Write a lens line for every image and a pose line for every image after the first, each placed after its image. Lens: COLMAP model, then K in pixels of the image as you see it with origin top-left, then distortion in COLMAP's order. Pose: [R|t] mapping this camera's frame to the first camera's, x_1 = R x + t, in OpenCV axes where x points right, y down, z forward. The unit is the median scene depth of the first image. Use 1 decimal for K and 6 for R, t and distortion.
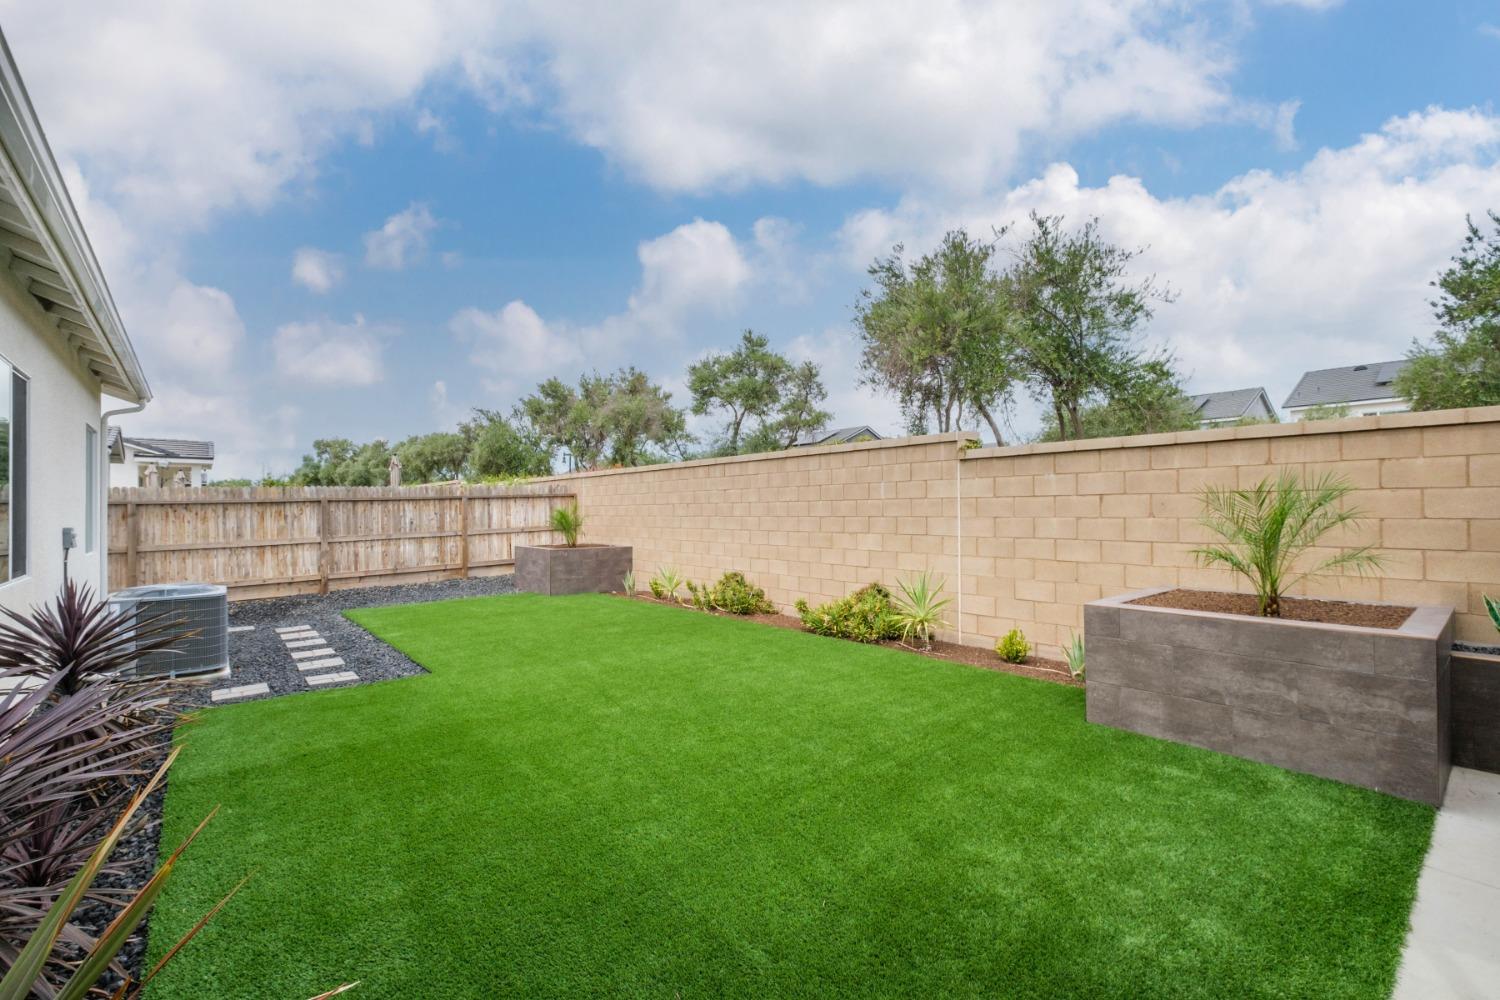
lens RADIAL K [[656.9, 0, 735.7], [0, 656.9, 506.9], [0, 0, 1]] dist [0.001639, 0.000028]
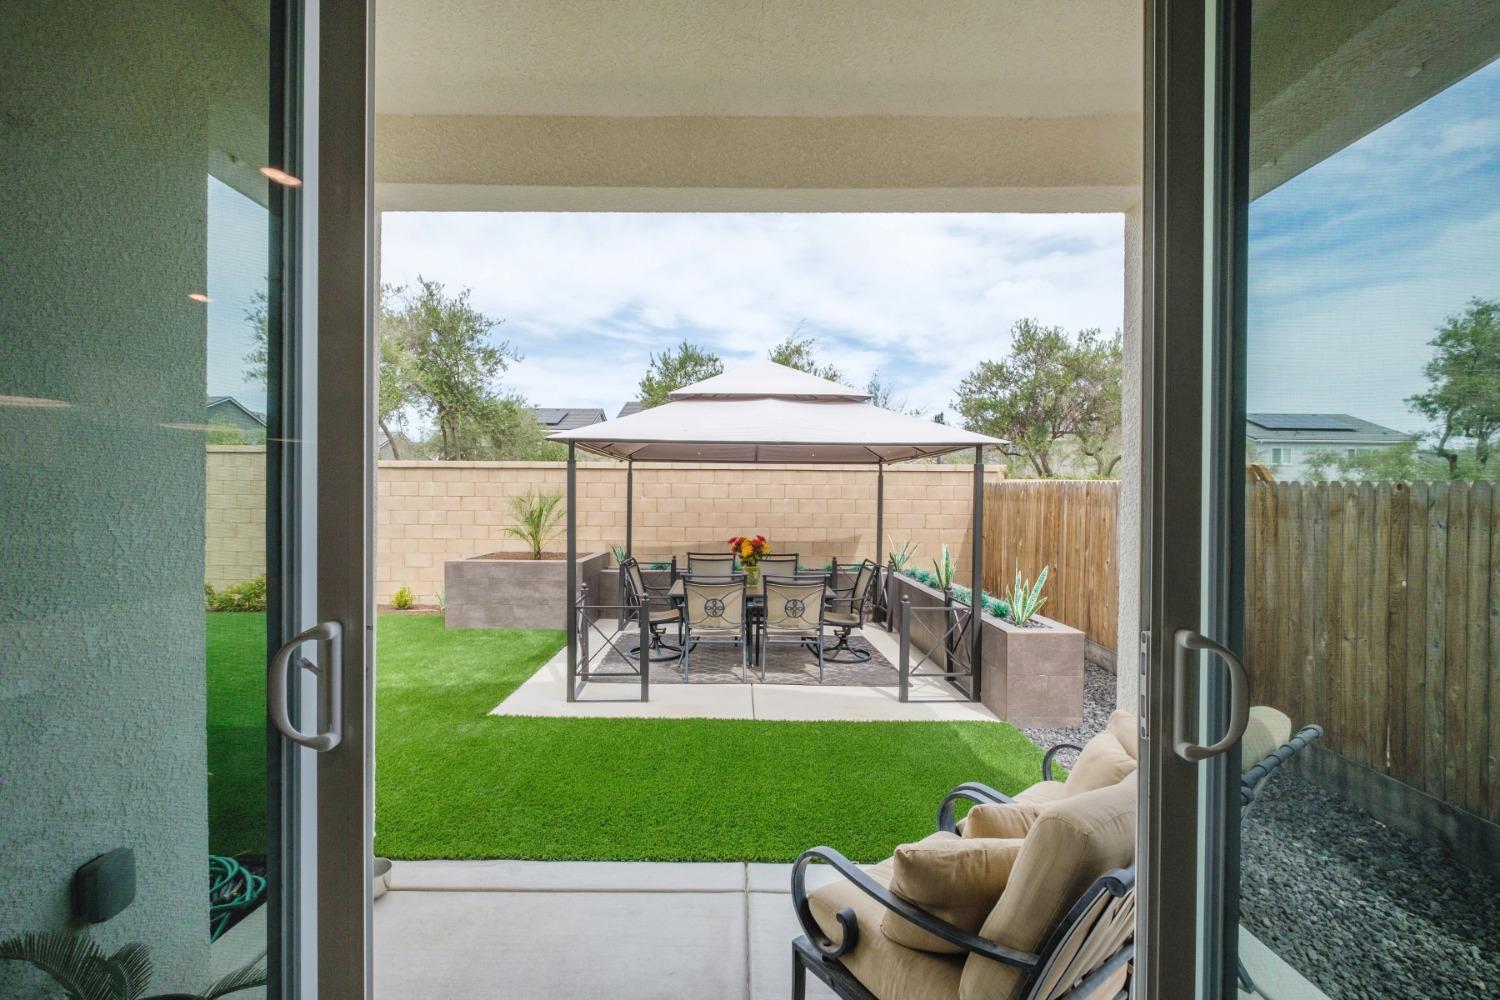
lens RADIAL K [[667.0, 0, 748.3], [0, 667.0, 504.3], [0, 0, 1]] dist [0.000342, 0.000082]
pose [[0.643680, 0.004283, 0.765283, -0.223884], [-0.014735, 0.999868, 0.006797, -0.019599], [-0.765153, -0.015652, 0.643658, -0.550763]]
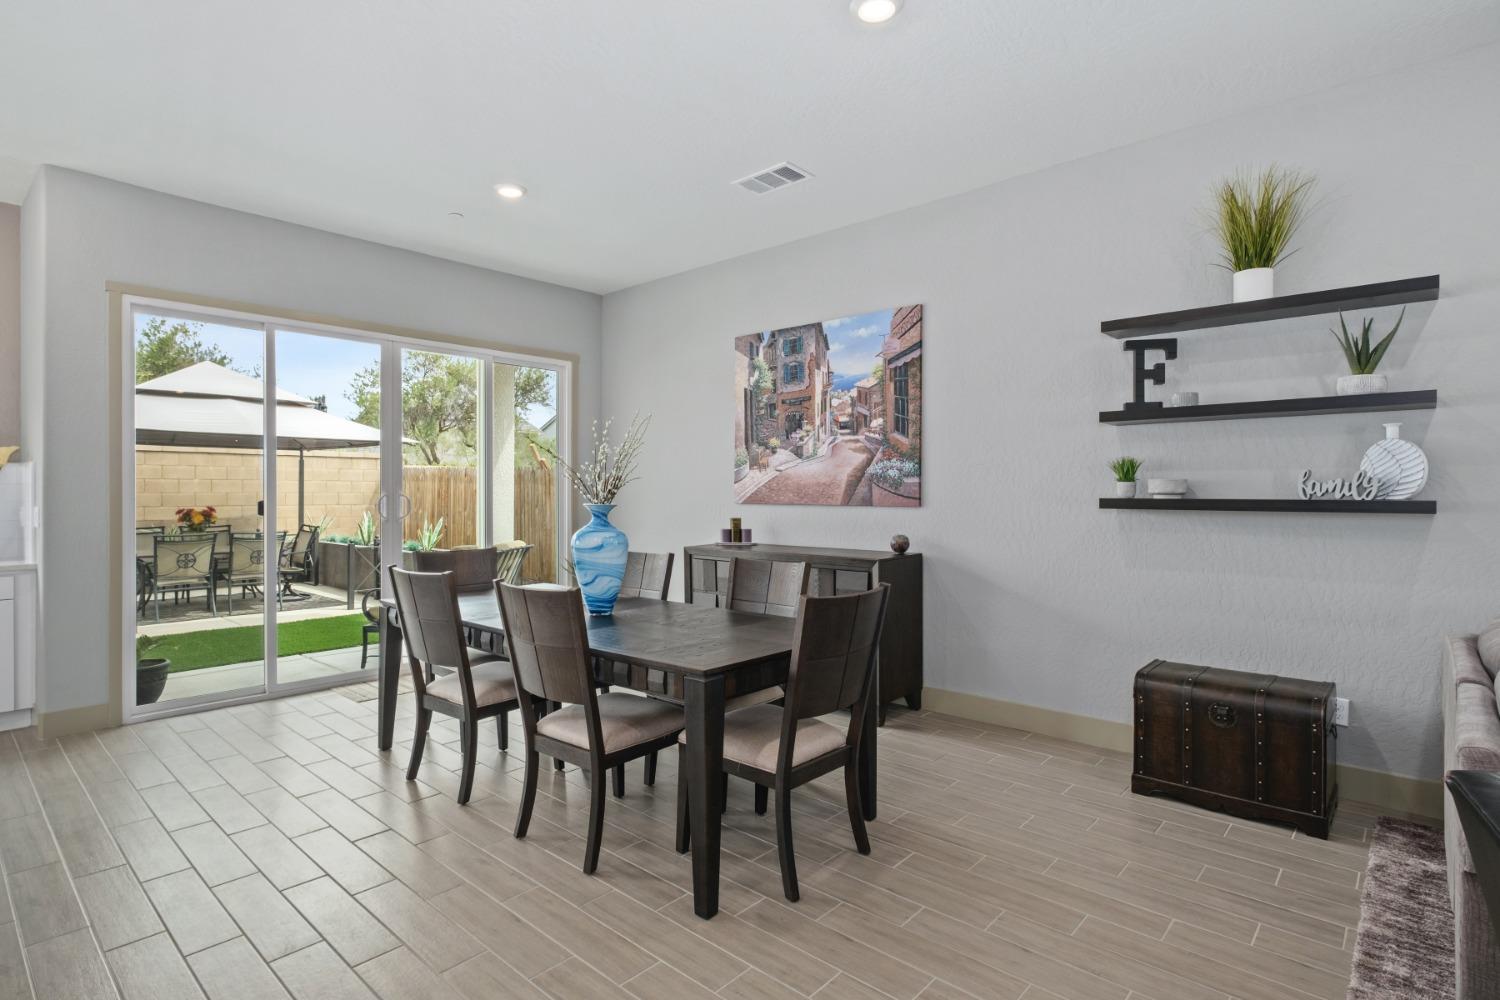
lens RADIAL K [[772.1, 0, 750.0], [0, 772.1, 500.0], [0, 0, 1]] dist [-0.001161, 0.000009]
pose [[-0.116606, -0.001635, 0.993177, -1.017465], [-0.003723, 0.999992, 0.001209, 0.019022], [-0.993171, -0.003557, -0.116612, -0.750376]]
